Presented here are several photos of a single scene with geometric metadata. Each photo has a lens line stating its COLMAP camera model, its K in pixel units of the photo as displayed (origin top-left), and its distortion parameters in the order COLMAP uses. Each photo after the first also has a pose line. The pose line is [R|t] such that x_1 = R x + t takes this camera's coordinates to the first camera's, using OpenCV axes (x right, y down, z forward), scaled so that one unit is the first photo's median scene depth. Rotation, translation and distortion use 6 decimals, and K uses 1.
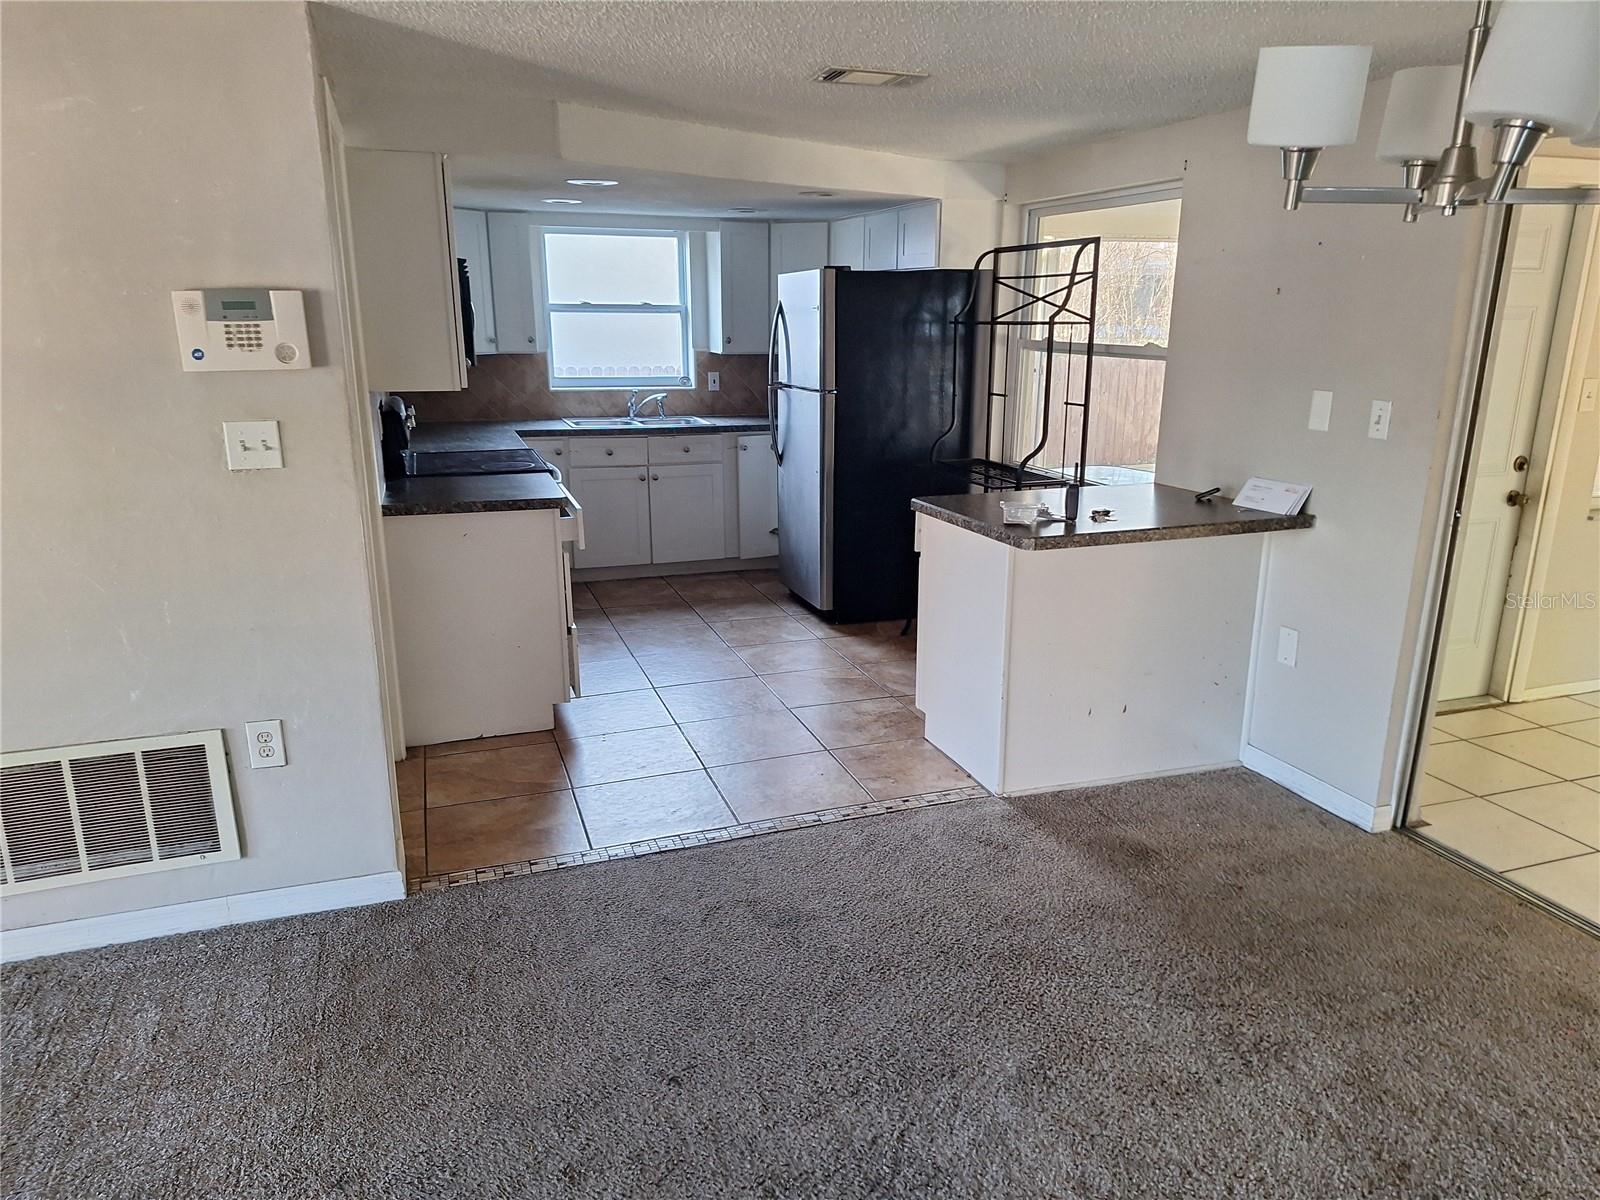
lens RADIAL K [[1117.8, 0, 800.0], [0, 1117.8, 600.0], [0, 0, 1]] dist [0.105904, -0.144906]
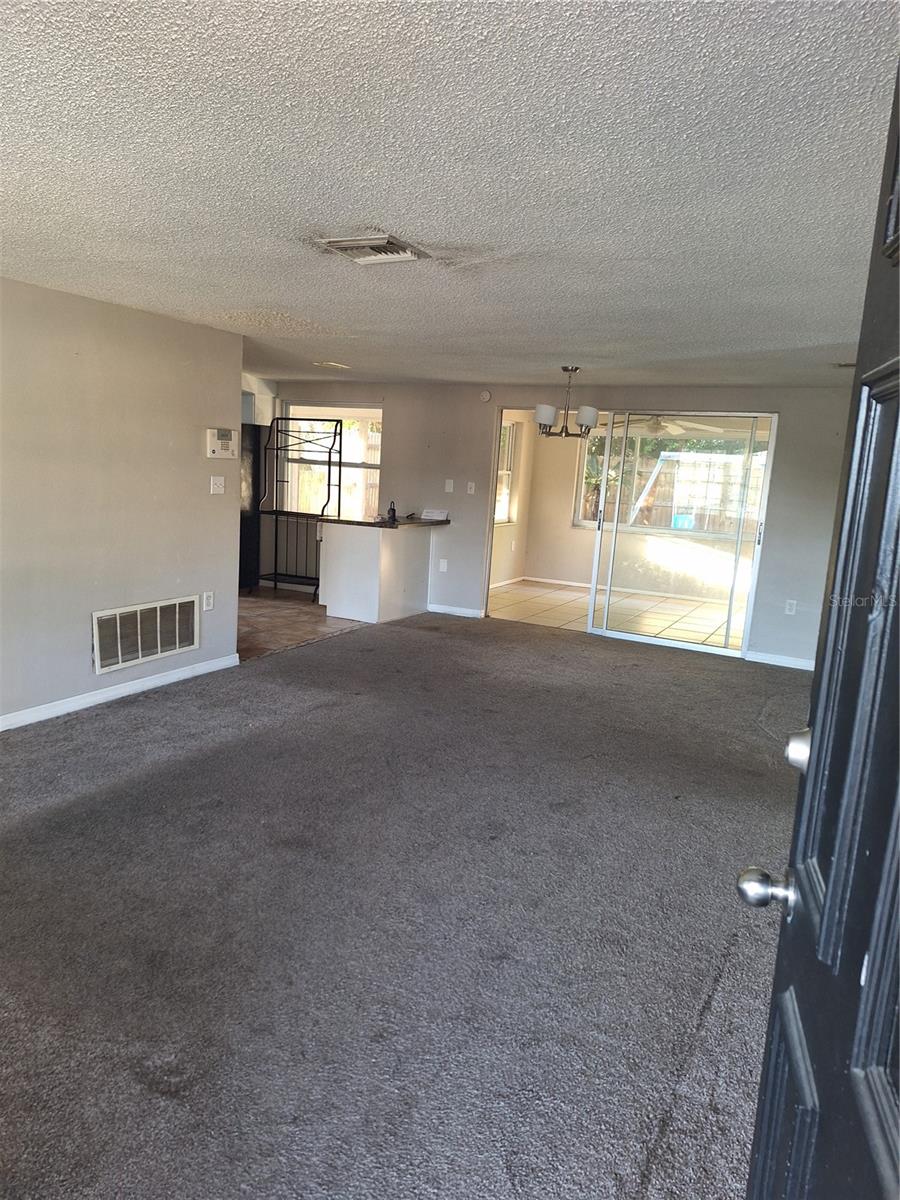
lens RADIAL K [[838.4, 0, 450.0], [0, 838.4, 600.0], [0, 0, 1]] dist [0.105904, -0.144906]
pose [[0.721794, -0.074825, 0.688052, -1.023962], [0.122151, 0.992305, -0.020229, 0.169257], [-0.681244, 0.098647, 0.725380, -0.567444]]
